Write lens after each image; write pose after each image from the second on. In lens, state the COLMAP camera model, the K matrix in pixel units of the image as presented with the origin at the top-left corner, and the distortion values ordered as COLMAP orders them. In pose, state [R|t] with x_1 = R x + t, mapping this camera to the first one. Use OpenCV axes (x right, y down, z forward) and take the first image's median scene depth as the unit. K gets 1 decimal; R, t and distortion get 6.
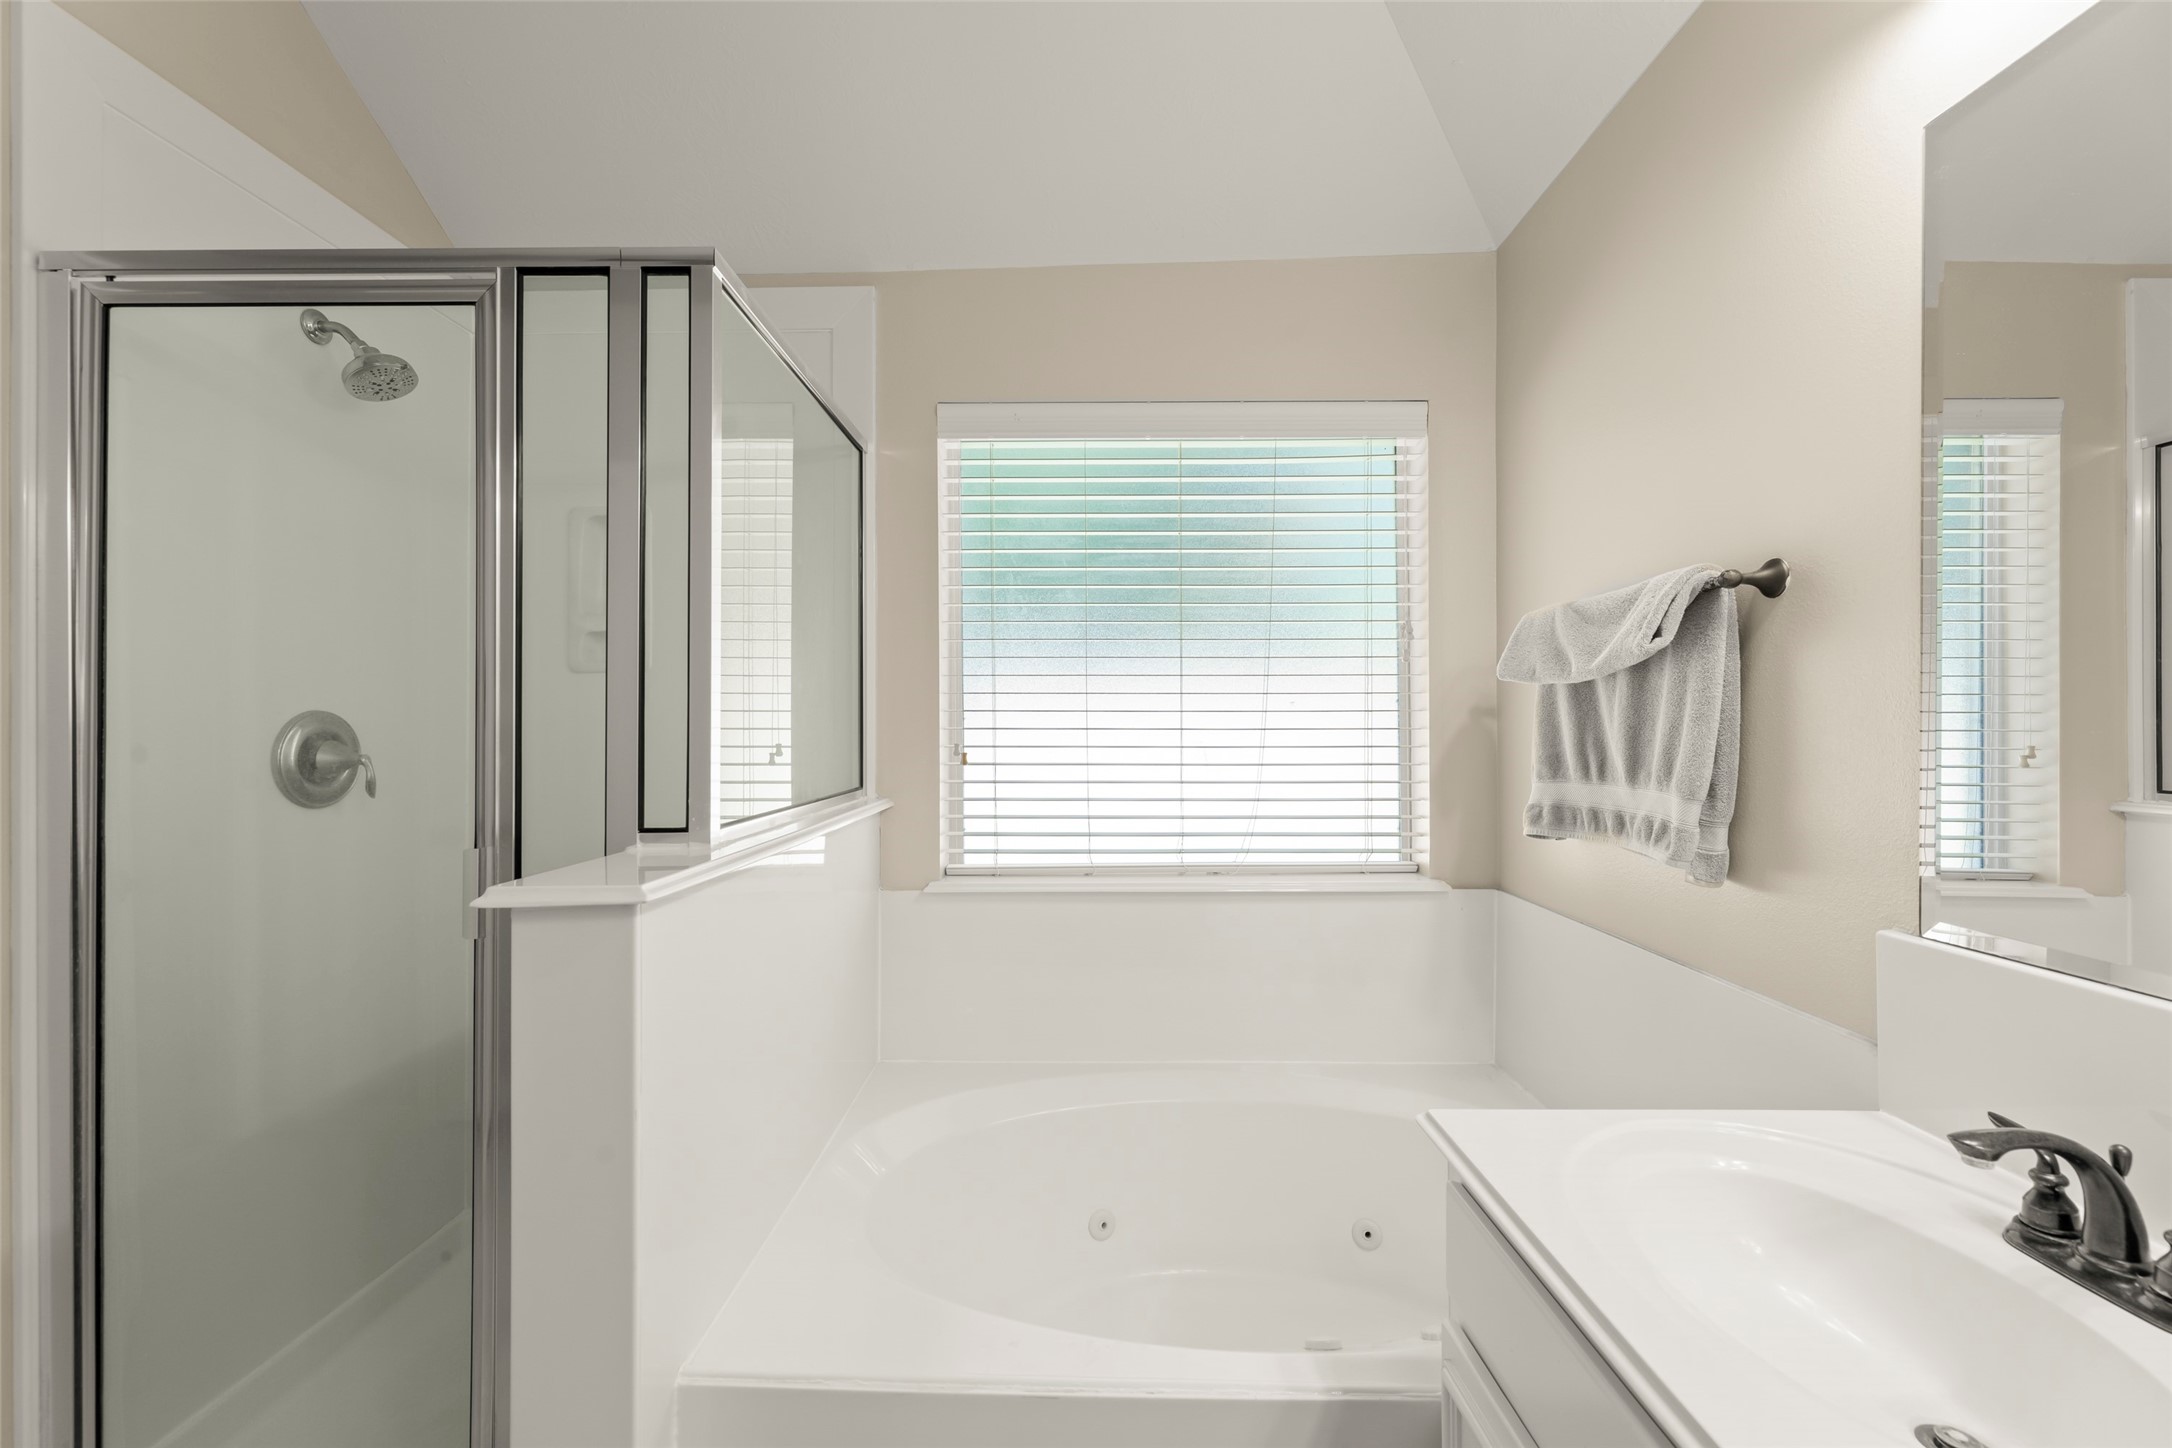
lens RADIAL K [[887.8, 0, 1090.8], [0, 887.8, 730.5], [0, 0, 1]] dist [0.004336, -0.000258]
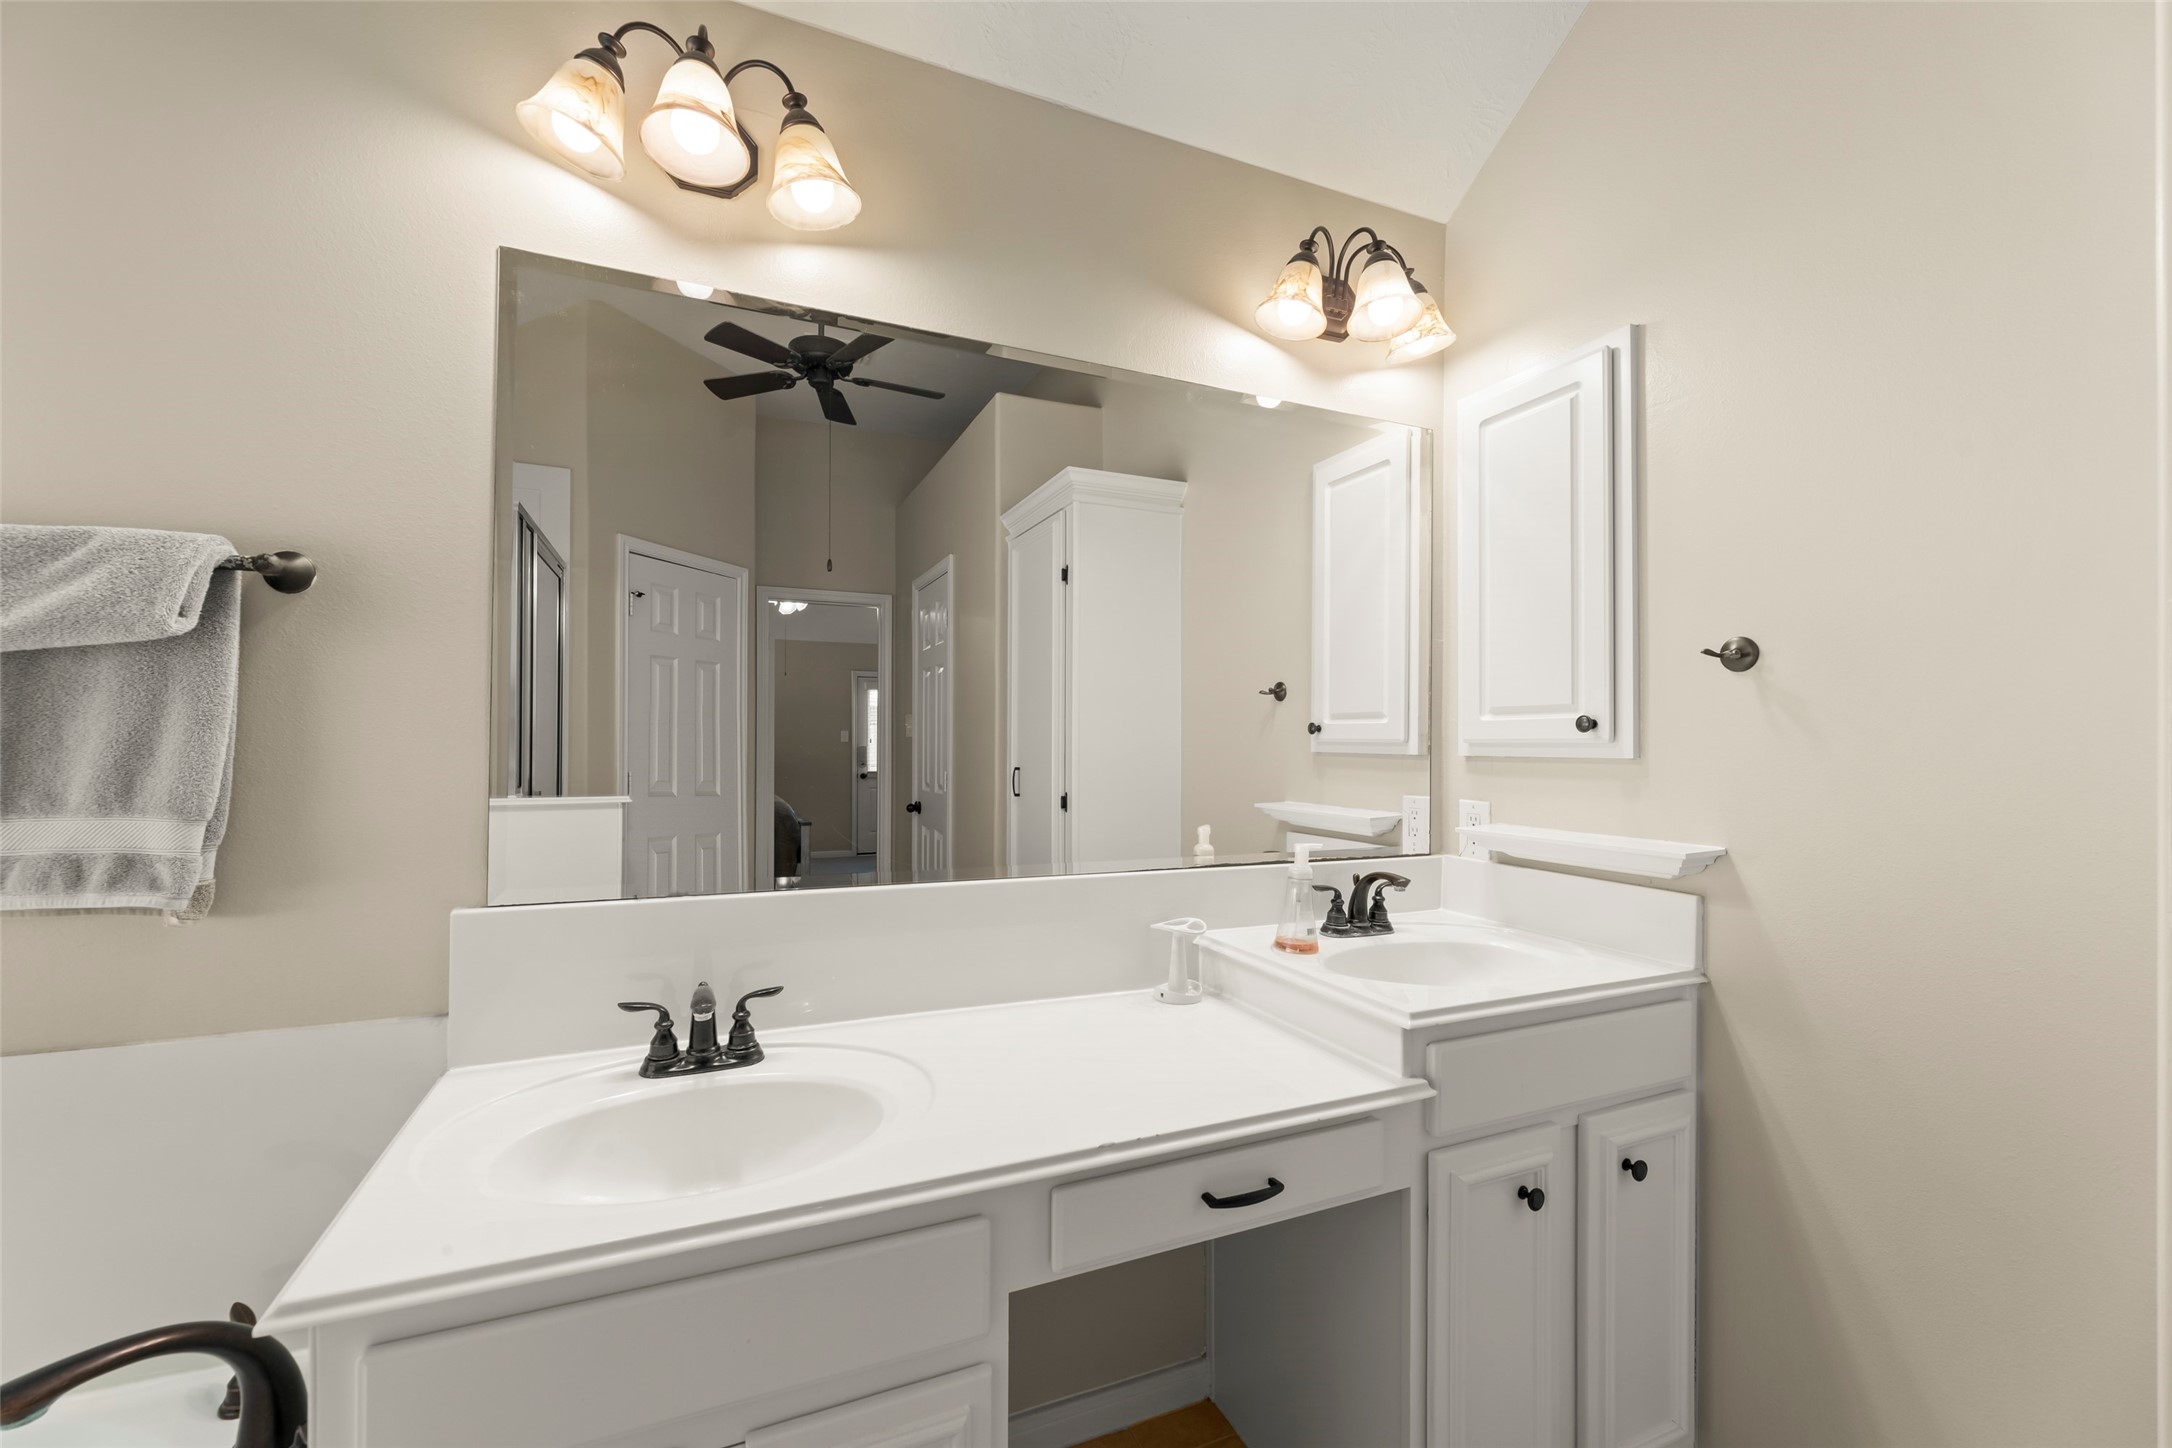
lens RADIAL K [[887.8, 0, 1079.8], [0, 887.8, 735.5], [0, 0, 1]] dist [0.004336, -0.000258]
pose [[-0.395799, 0.003205, 0.918332, -0.357249], [-0.002693, 0.999986, -0.004651, 0.000779], [-0.918333, -0.004314, -0.395785, 0.525121]]
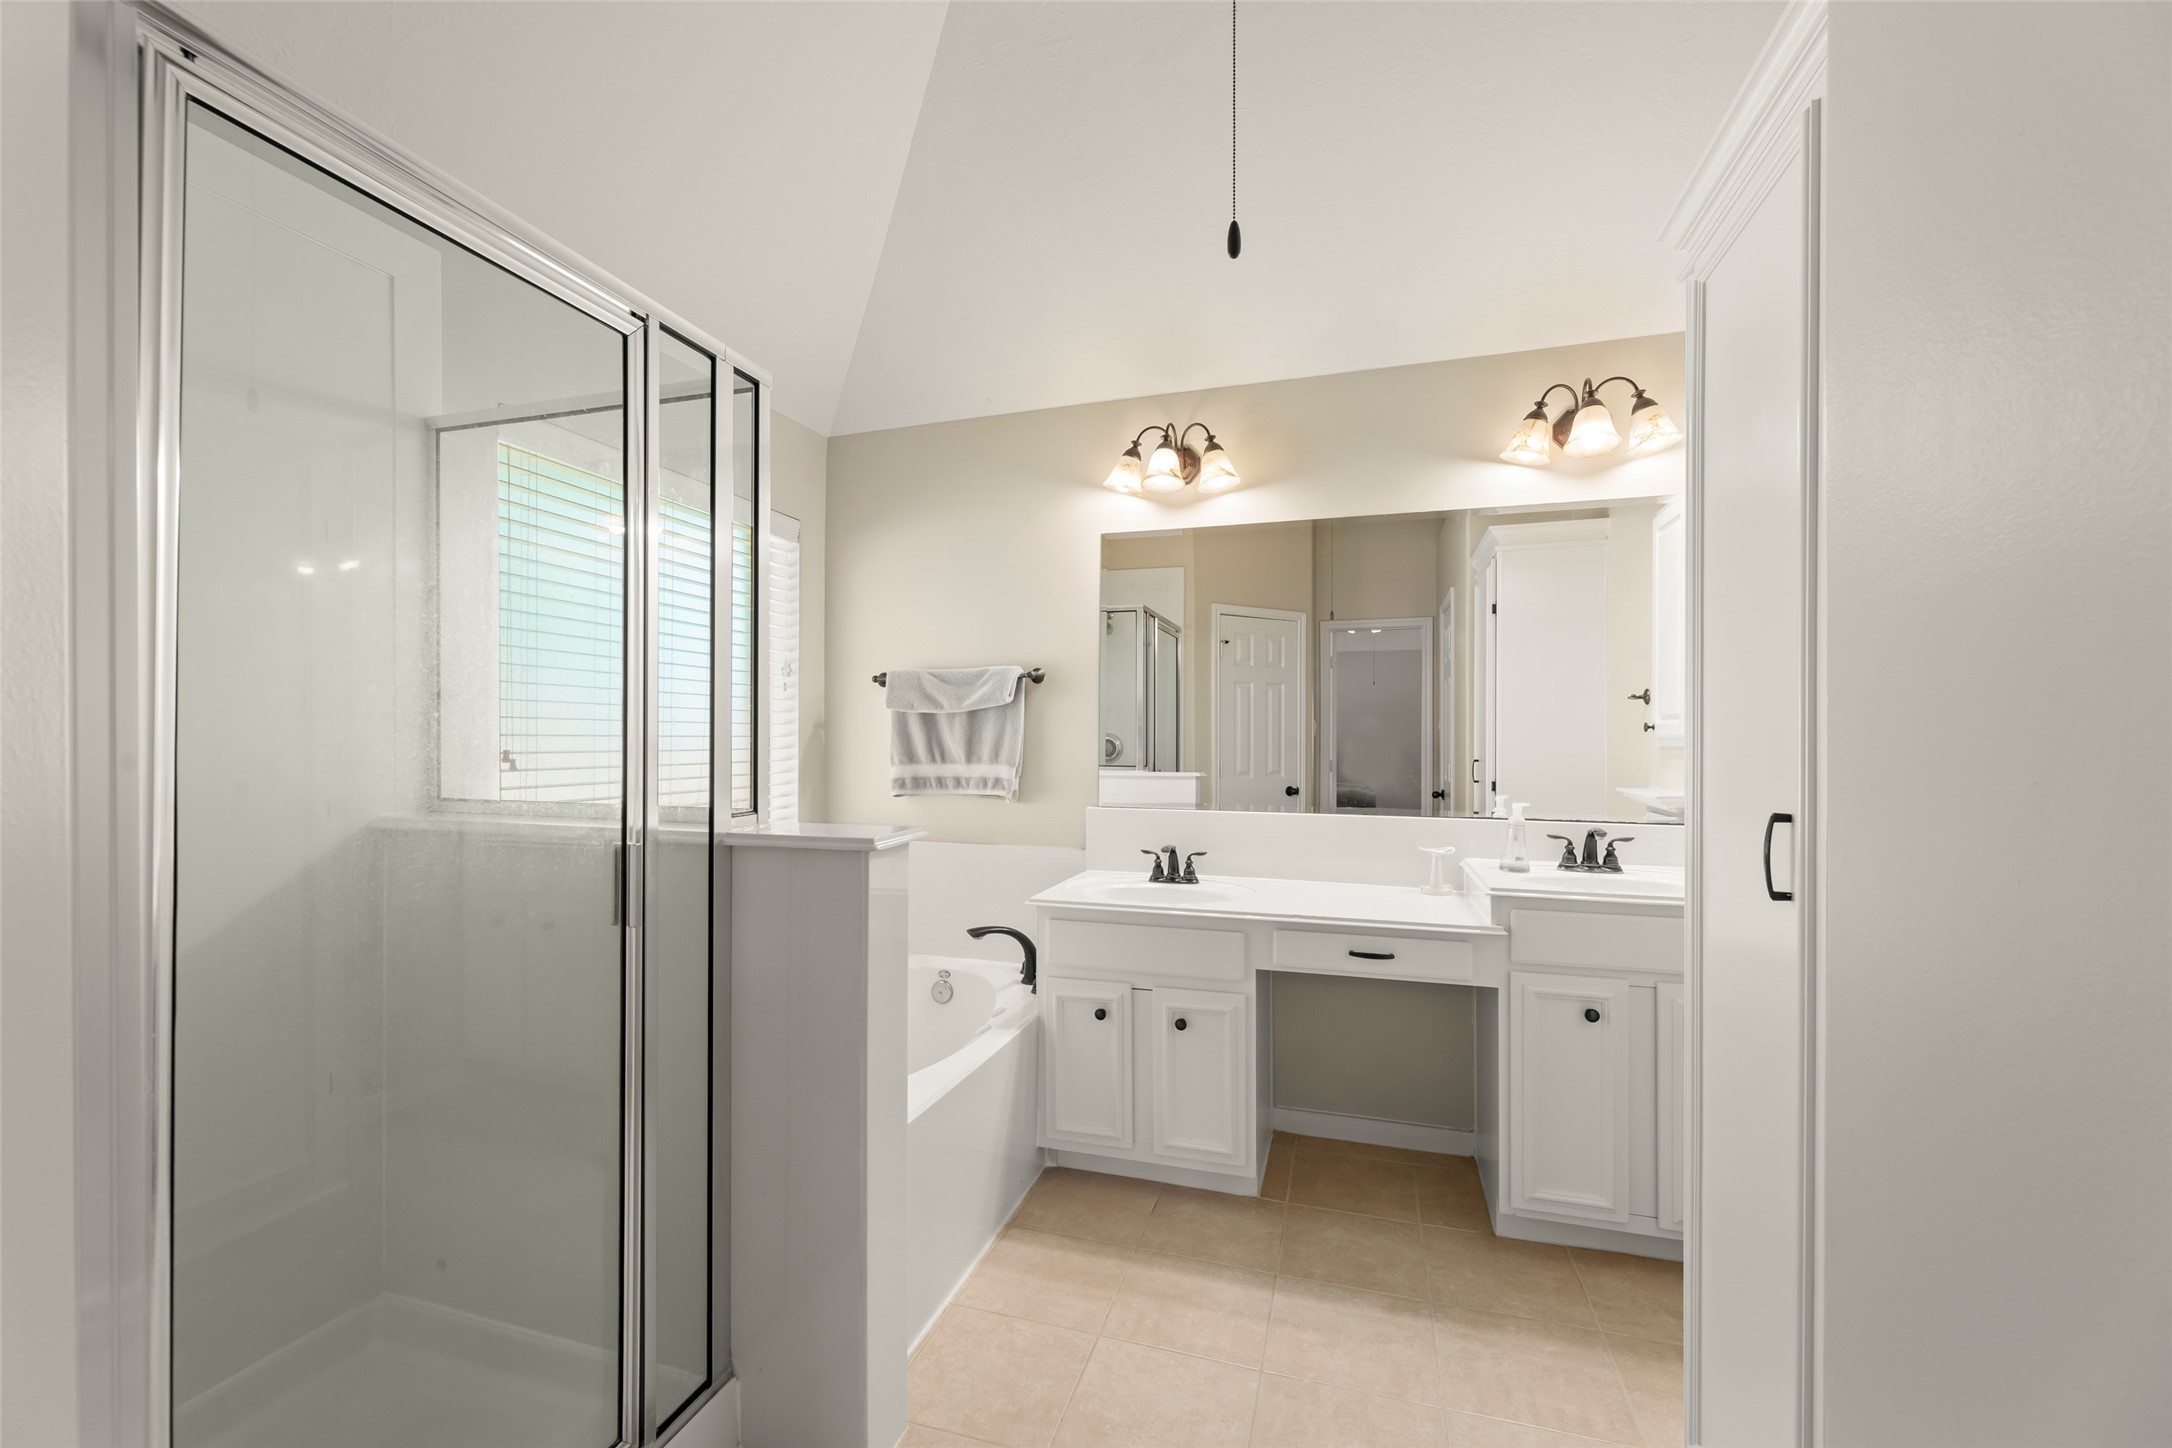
lens RADIAL K [[887.8, 0, 1084.6], [0, 887.8, 736.2], [0, 0, 1]] dist [0.004336, -0.000258]
pose [[0.296685, 0.003655, 0.954968, -1.344521], [0.001204, 0.999990, -0.004201, 0.006447], [-0.954975, 0.002396, 0.296677, 0.121161]]
